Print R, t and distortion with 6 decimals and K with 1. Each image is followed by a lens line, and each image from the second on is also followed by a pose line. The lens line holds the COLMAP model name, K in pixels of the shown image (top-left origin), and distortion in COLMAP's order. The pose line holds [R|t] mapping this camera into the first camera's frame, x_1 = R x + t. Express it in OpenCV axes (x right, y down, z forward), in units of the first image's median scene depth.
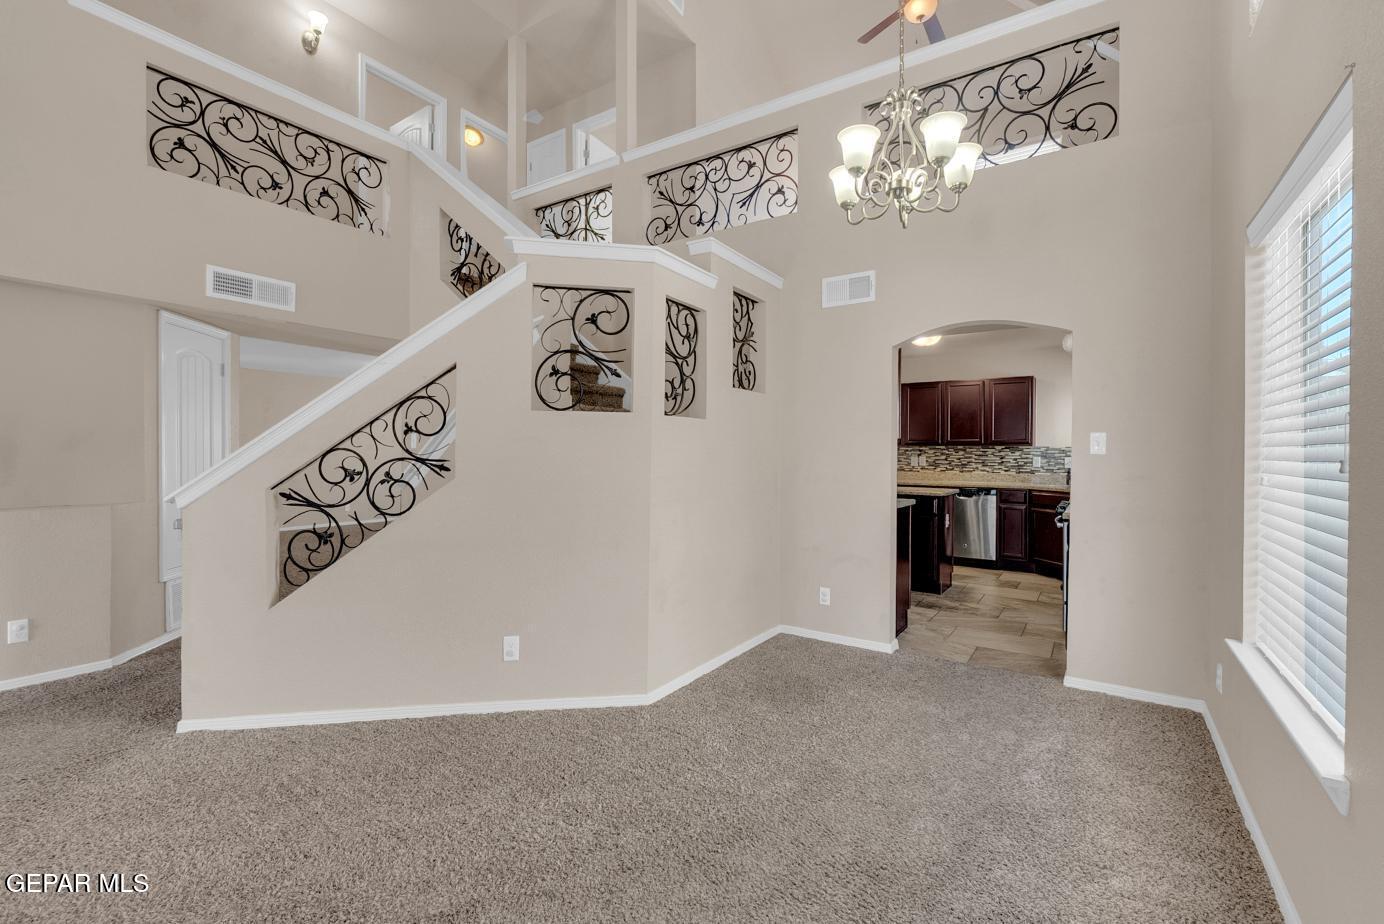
lens RADIAL K [[601.3, 0, 684.6], [0, 601.3, 459.4], [0, 0, 1]] dist [-0.004517, 0.001324]
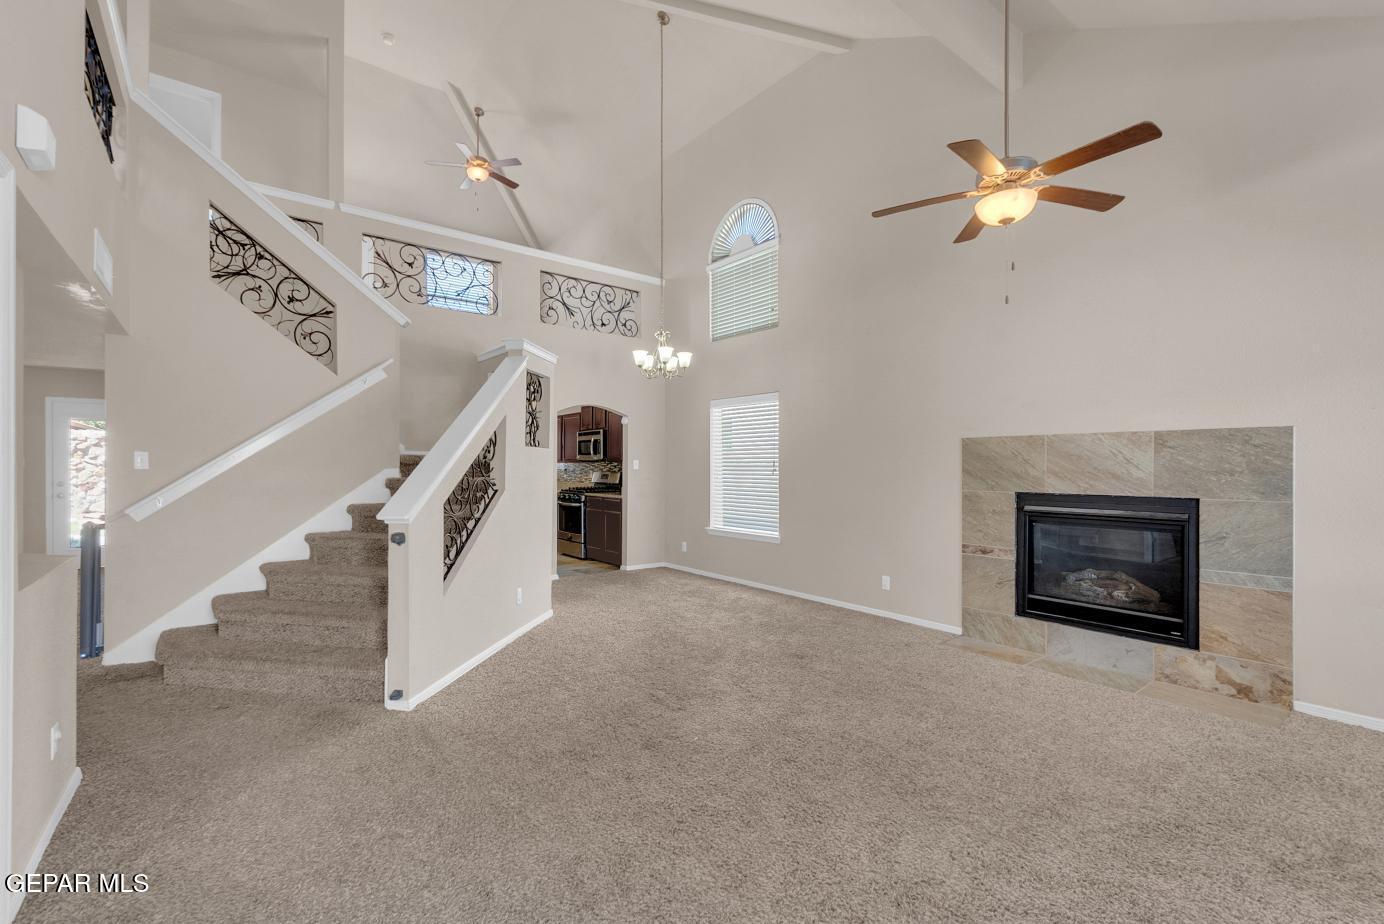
lens RADIAL K [[601.3, 0, 685.5], [0, 601.3, 468.8], [0, 0, 1]] dist [-0.004517, 0.001324]
pose [[0.307526, -0.011080, 0.951475, -1.373145], [0.013697, 0.999880, 0.007216, -0.022791], [-0.951441, 0.010813, 0.307640, 0.076065]]
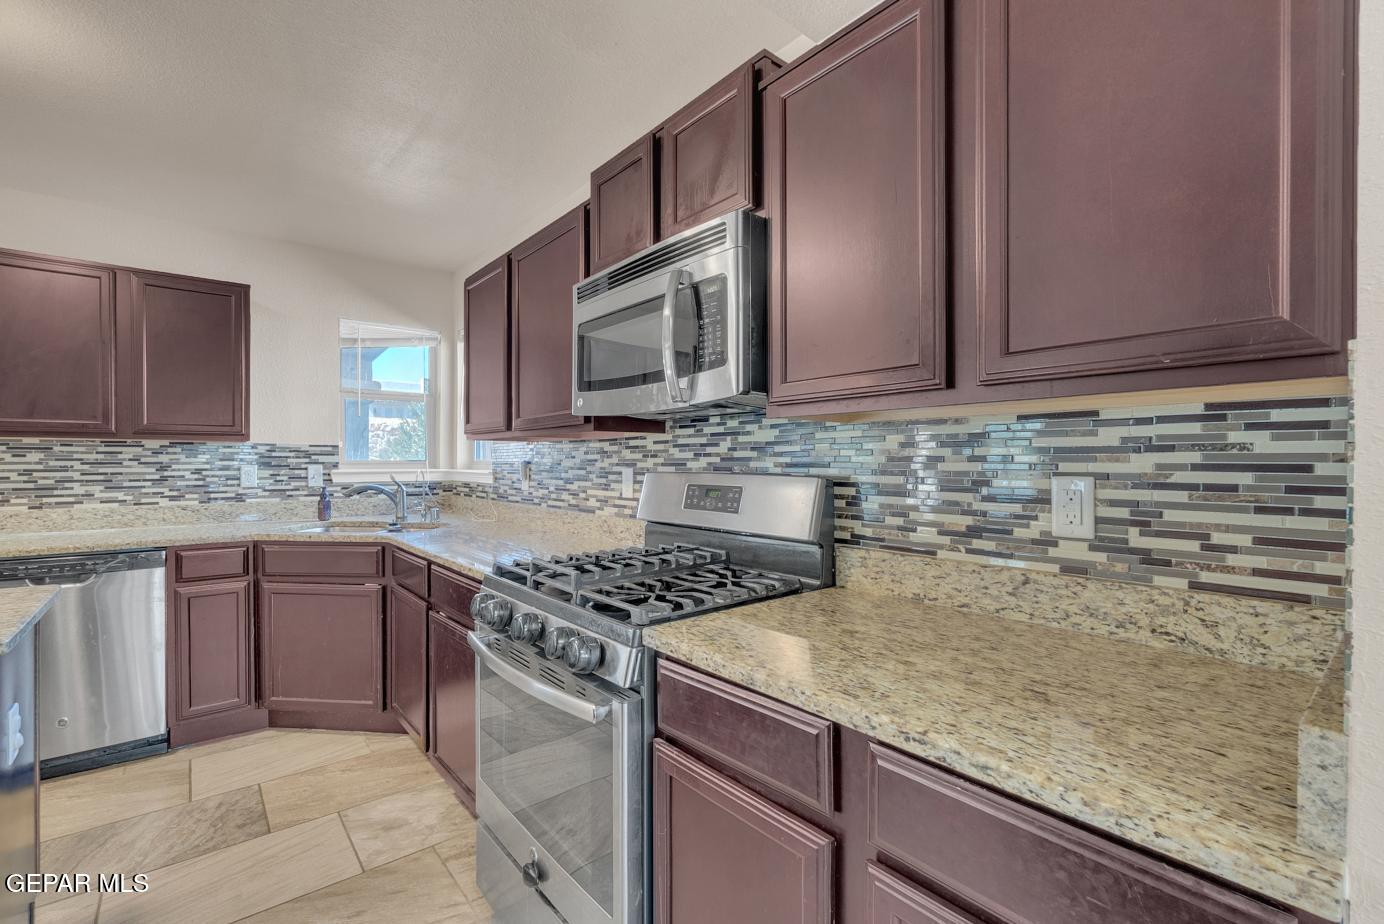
lens RADIAL K [[601.3, 0, 688.1], [0, 601.3, 461.4], [0, 0, 1]] dist [-0.004517, 0.001324]
pose [[0.270454, -0.006659, 0.962710, 0.442341], [0.011897, 0.999923, 0.003574, -0.009311], [-0.962659, 0.010486, 0.270512, 1.064215]]
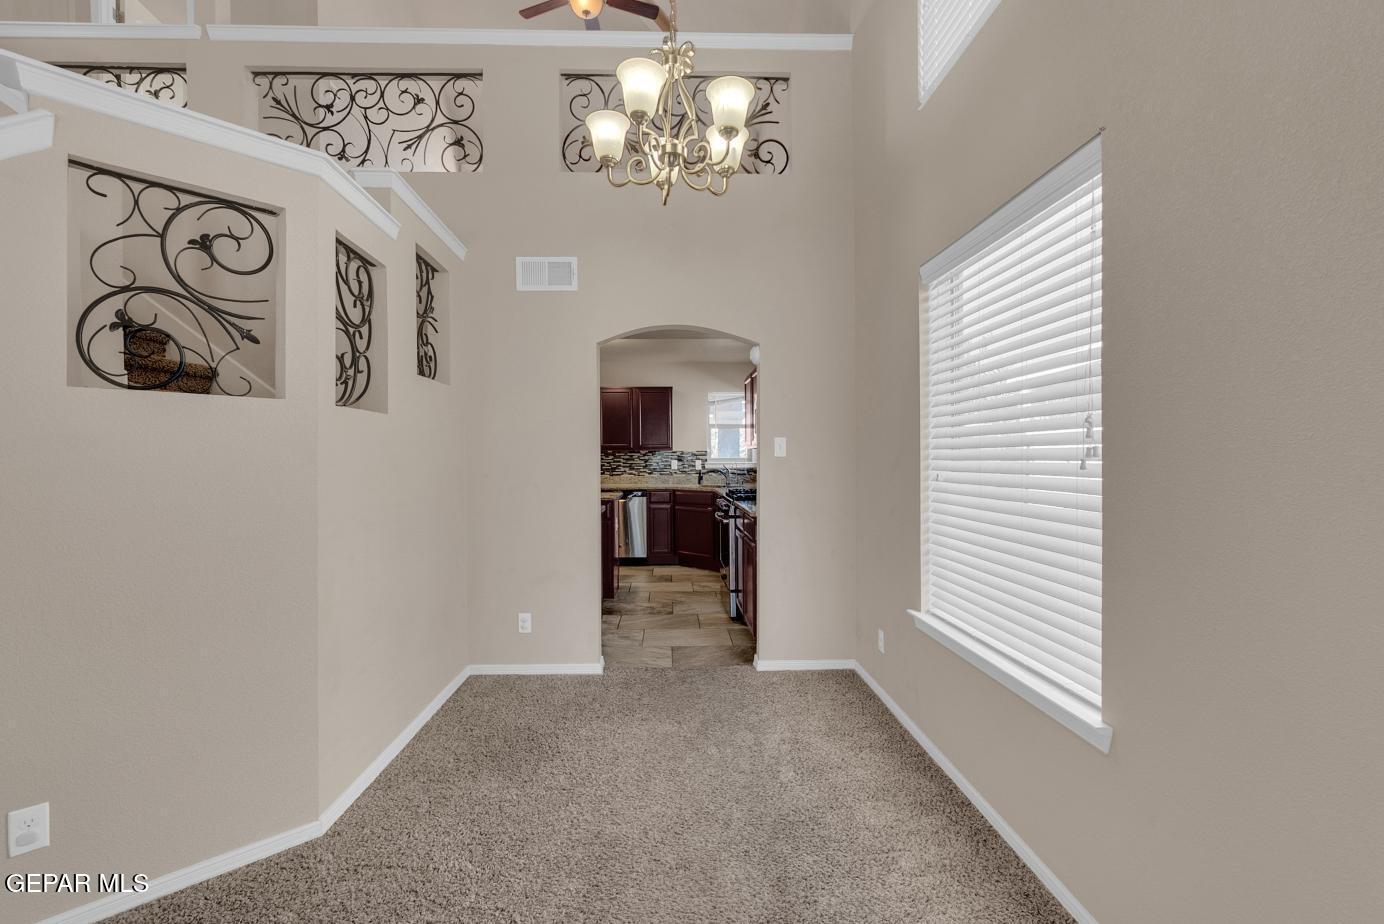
lens RADIAL K [[601.3, 0, 680.2], [0, 601.3, 464.4], [0, 0, 1]] dist [-0.004517, 0.001324]
pose [[0.812029, -0.015985, 0.583399, -0.101151], [0.016636, 0.999853, 0.004240, -0.001841], [-0.583380, 0.006262, 0.812175, 0.186296]]
